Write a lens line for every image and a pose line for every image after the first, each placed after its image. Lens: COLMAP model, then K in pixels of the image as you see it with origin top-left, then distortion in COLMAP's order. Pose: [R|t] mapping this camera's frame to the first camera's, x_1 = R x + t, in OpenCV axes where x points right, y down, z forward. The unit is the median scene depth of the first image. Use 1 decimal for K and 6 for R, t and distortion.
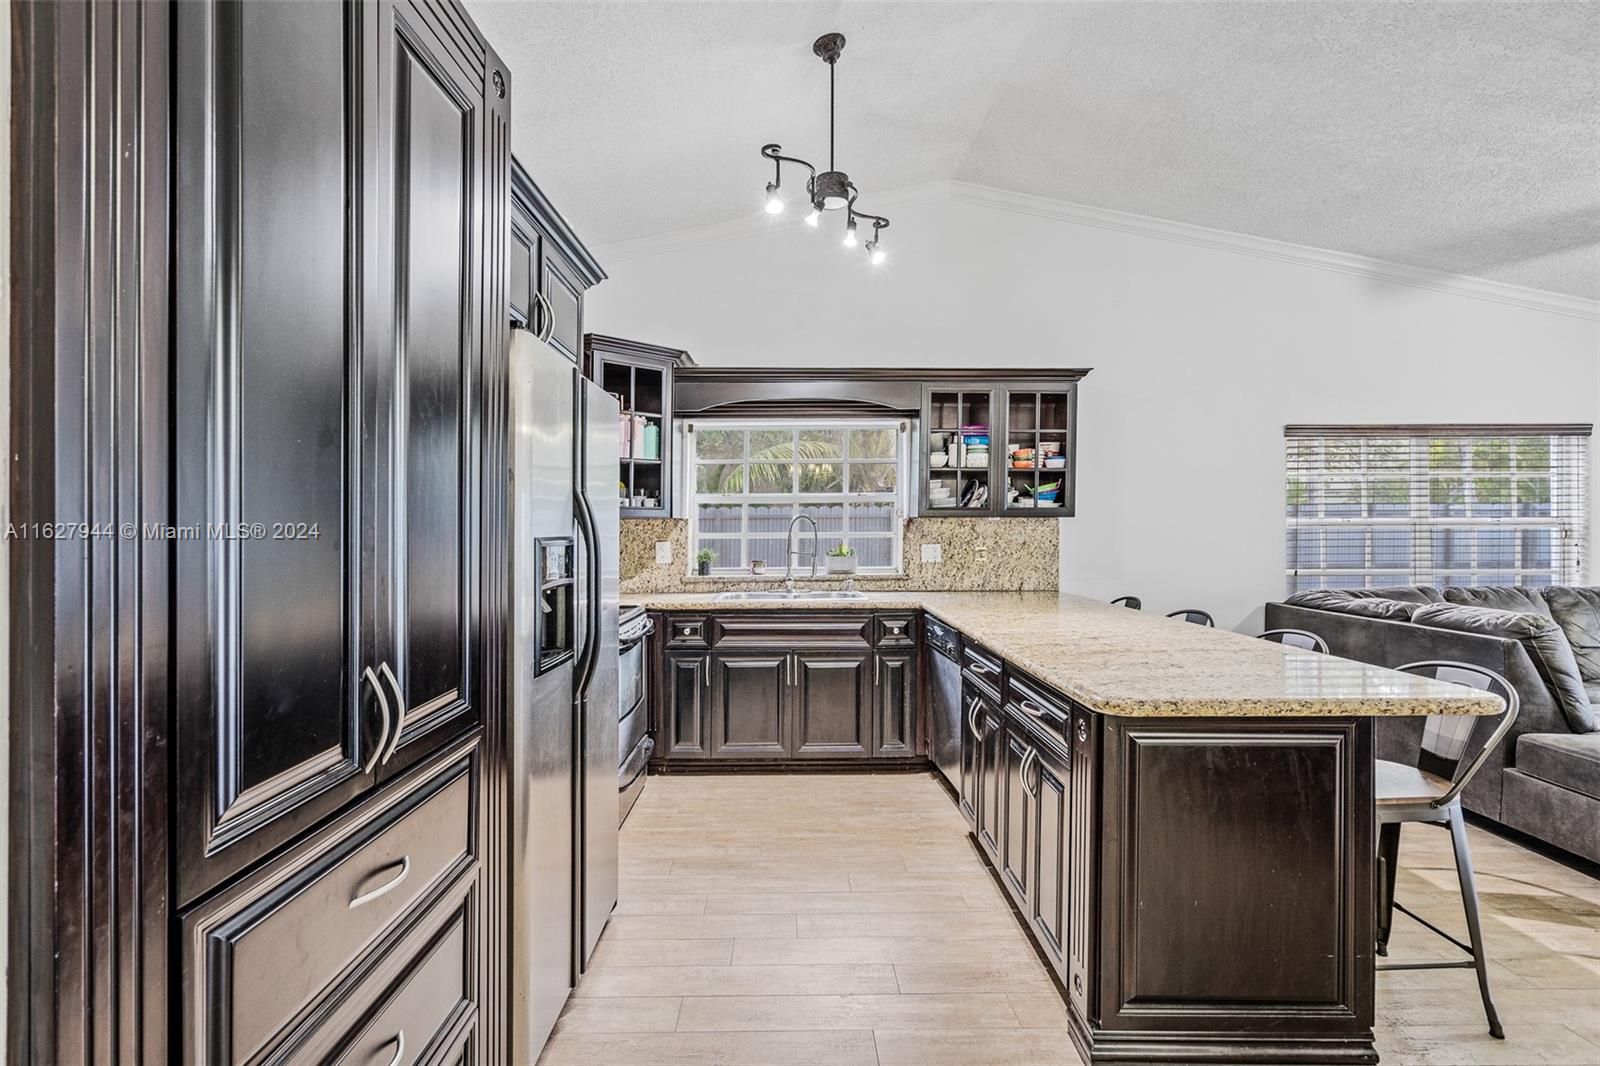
lens RADIAL K [[744.2, 0, 800.0], [0, 744.2, 533.0], [0, 0, 1]] dist [0.000537, 0.000628]
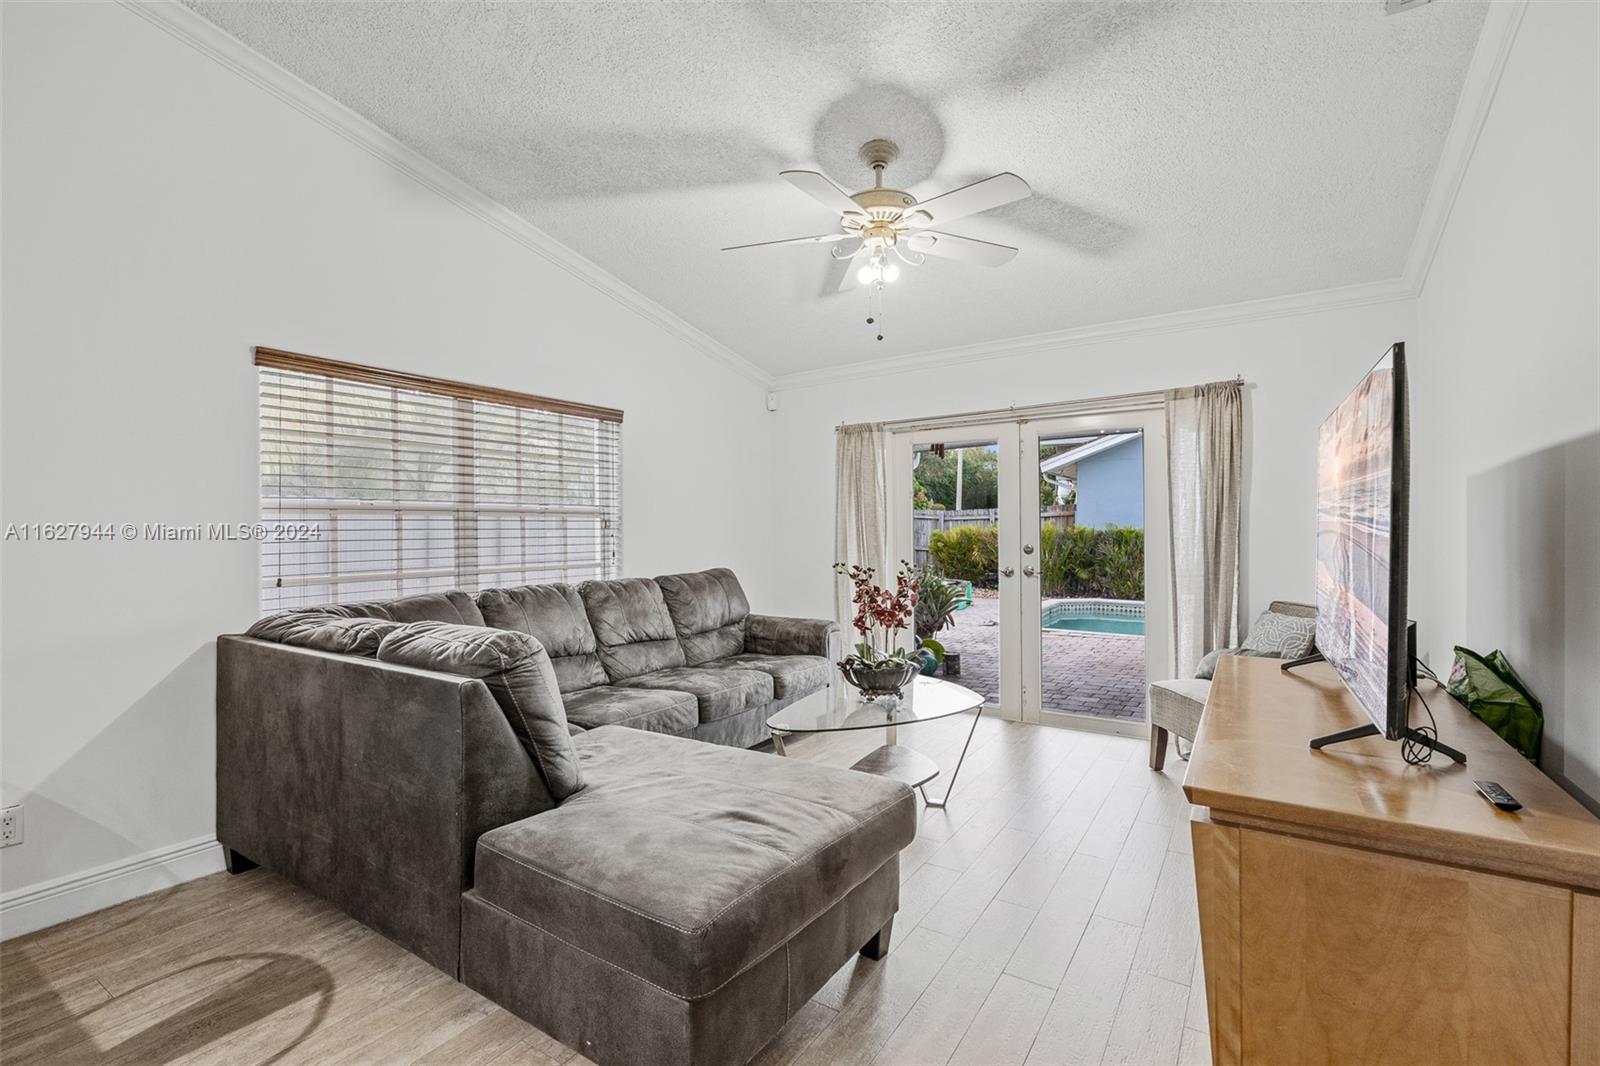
lens RADIAL K [[724.9, 0, 792.9], [0, 724.9, 528.6], [0, 0, 1]] dist [-0.004209, 0.000034]
pose [[0.553952, 0.000725, 0.832548, 0.429855], [0.007736, 0.999952, -0.006018, 0.015900], [-0.832513, 0.009774, 0.553920, 0.316558]]
